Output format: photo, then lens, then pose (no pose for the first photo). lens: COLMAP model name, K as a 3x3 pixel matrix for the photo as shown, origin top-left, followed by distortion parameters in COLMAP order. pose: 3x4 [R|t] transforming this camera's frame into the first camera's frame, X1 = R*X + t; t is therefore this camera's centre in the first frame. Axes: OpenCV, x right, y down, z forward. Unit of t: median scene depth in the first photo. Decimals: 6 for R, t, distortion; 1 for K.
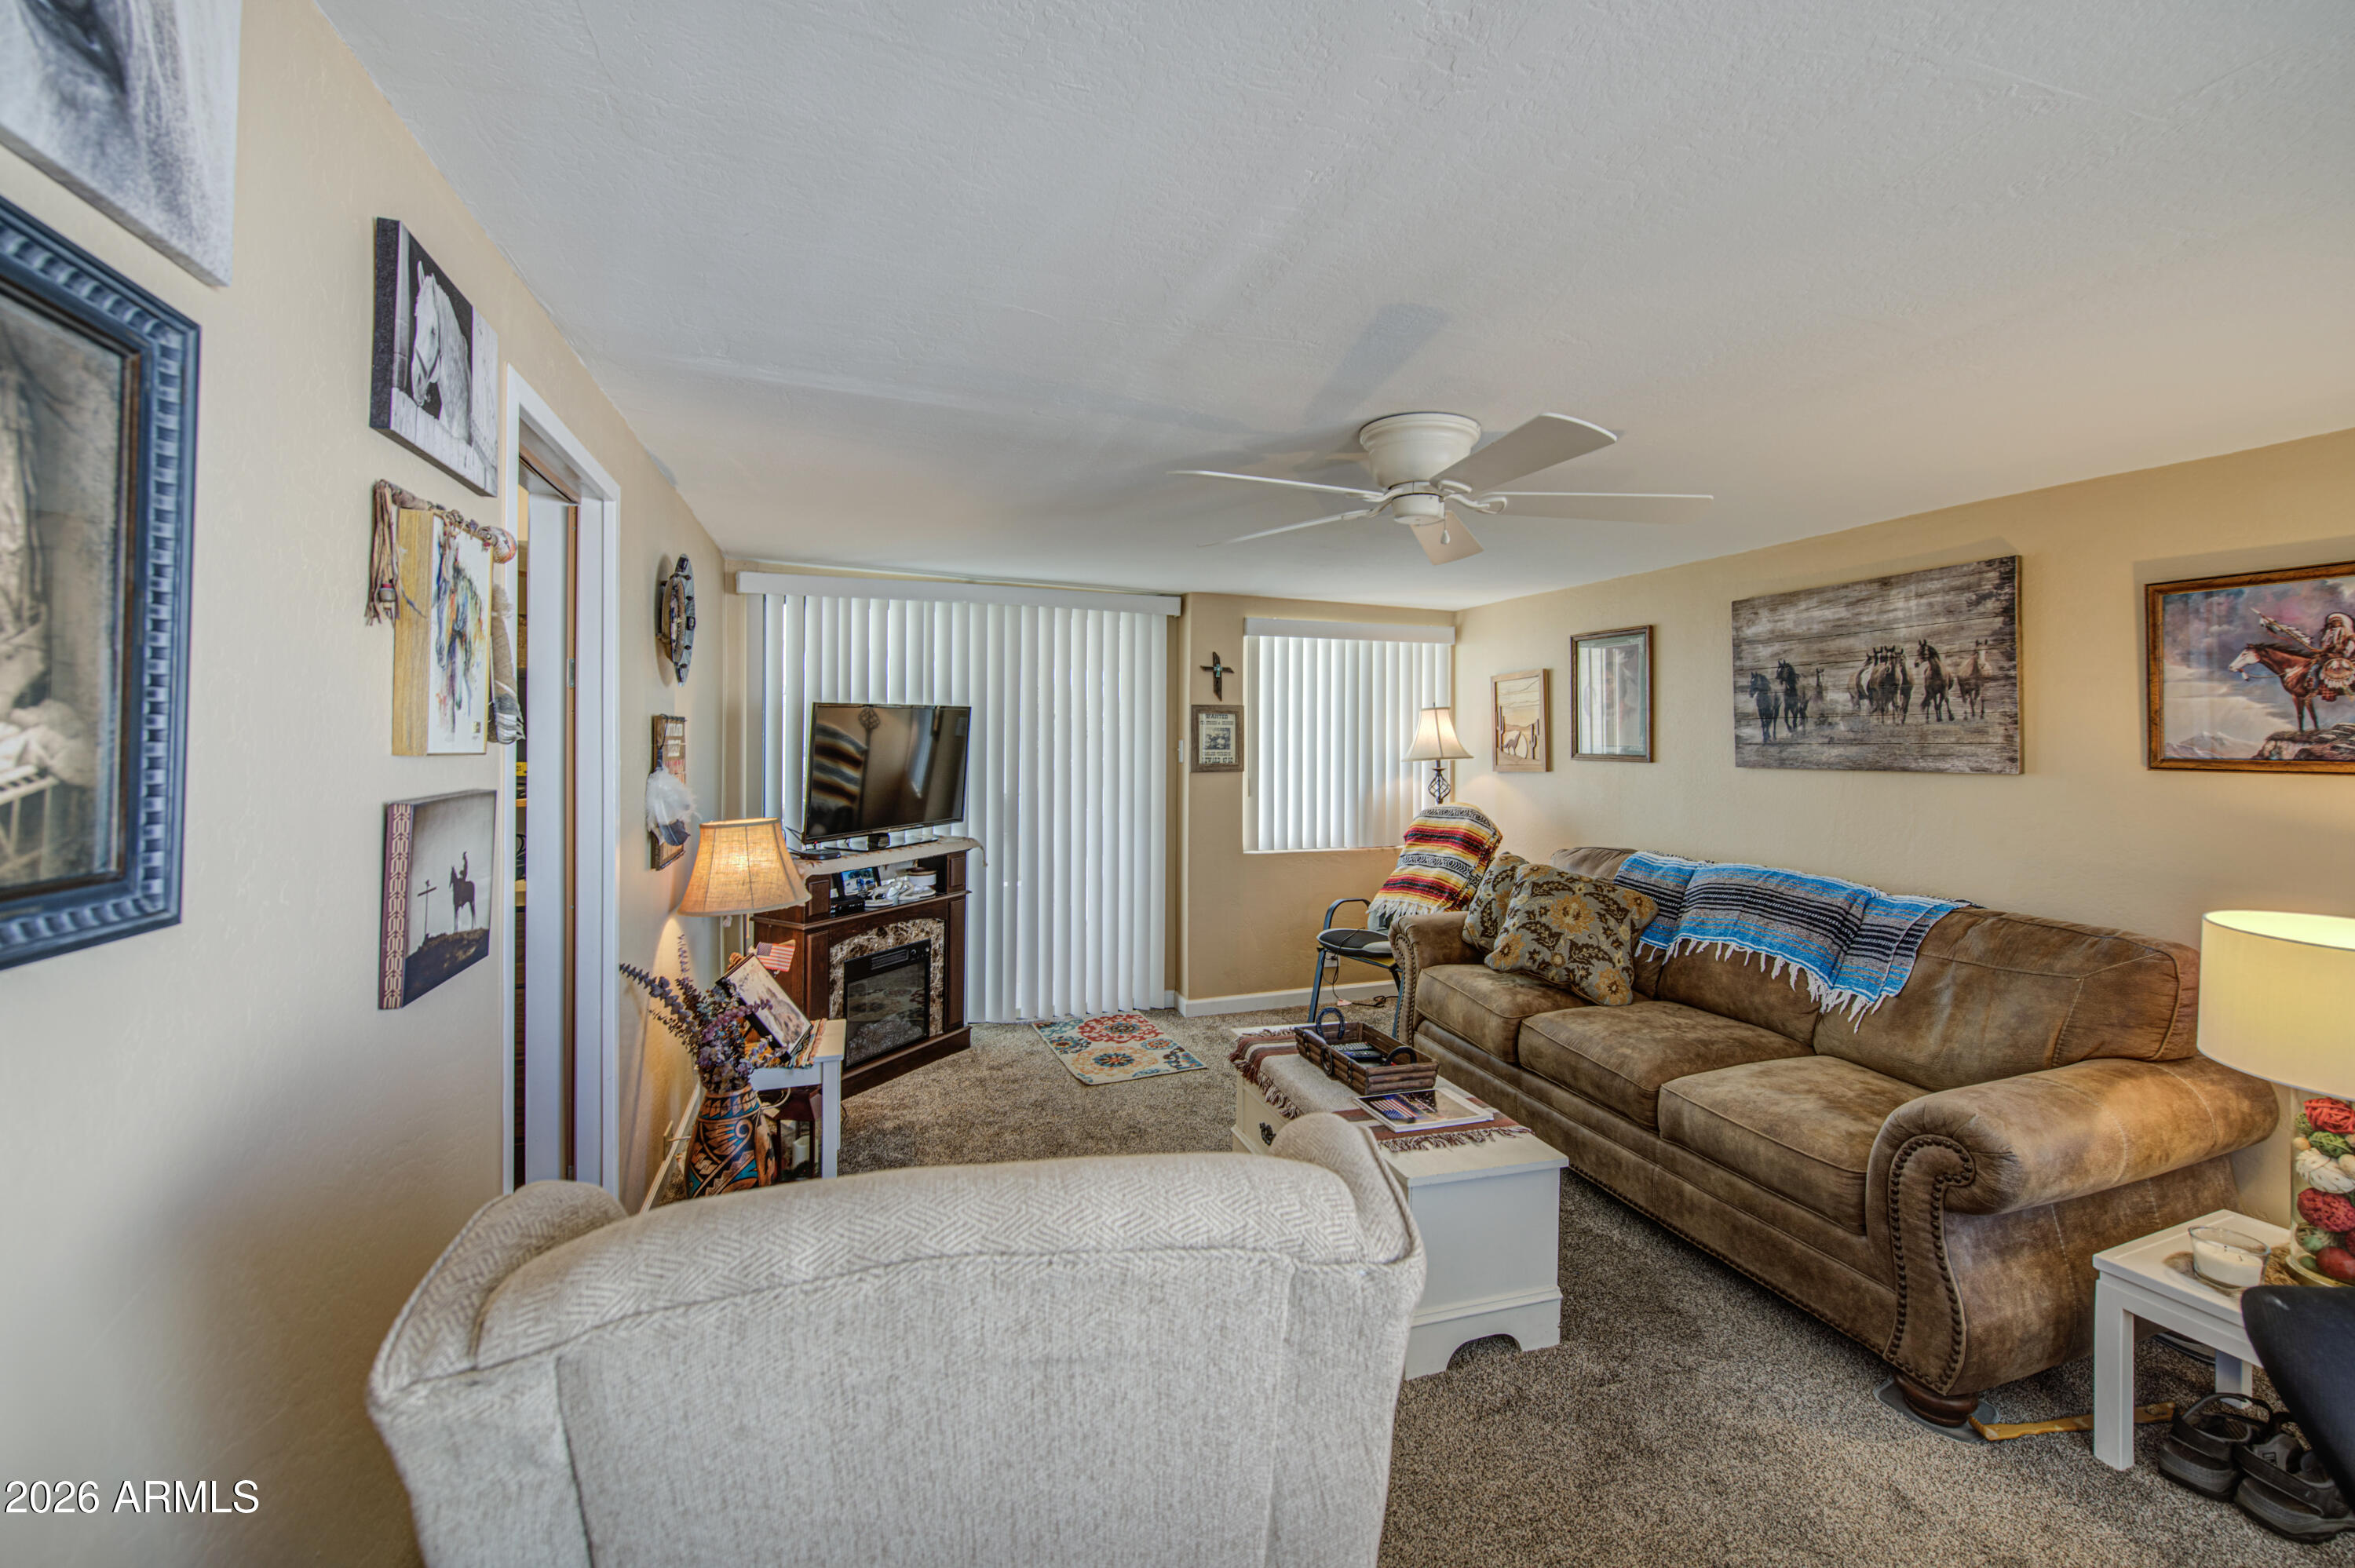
lens RADIAL K [[971.4, 0, 1174.0], [0, 971.4, 767.9], [0, 0, 1]] dist [0.000663, -0.003982]
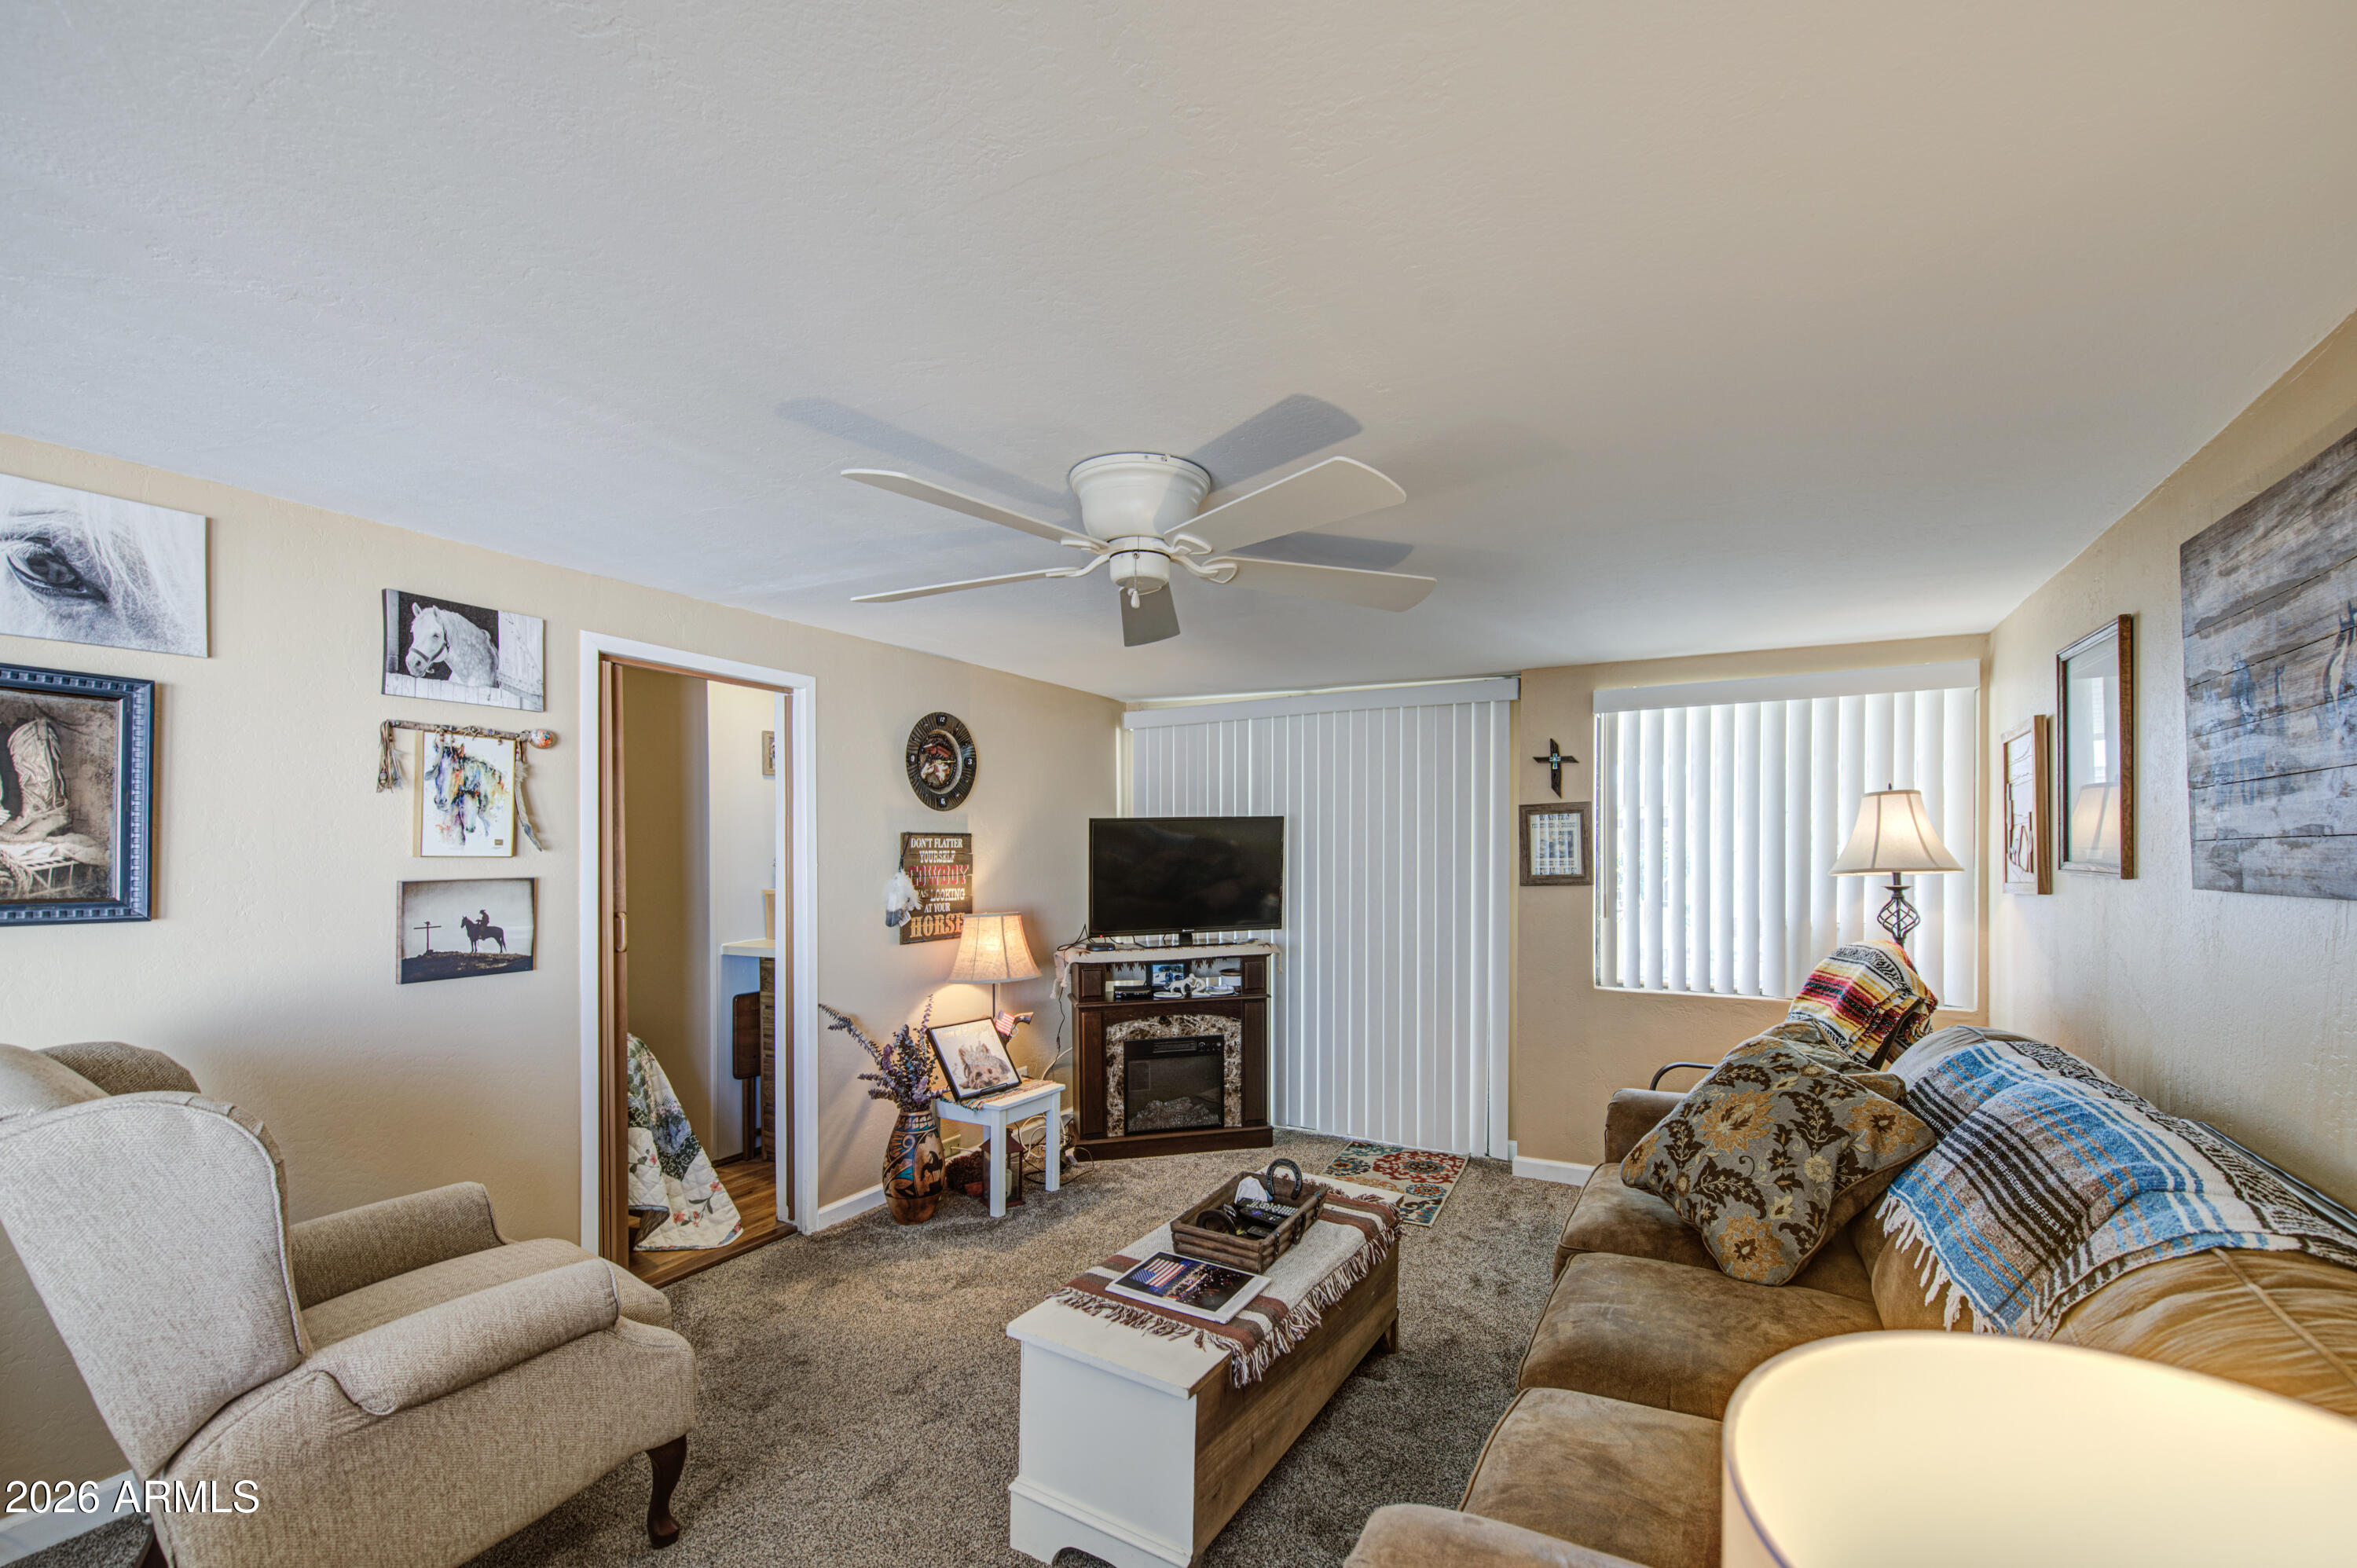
lens RADIAL K [[961.2, 0, 1178.0], [0, 961.2, 881.2], [0, 0, 1]] dist [-0.000528, -0.000228]
pose [[0.661817, 0.016123, -0.749492, 0.504817], [-0.015607, 0.999848, 0.007727, -0.000640], [0.749503, 0.006583, 0.661968, 0.260527]]
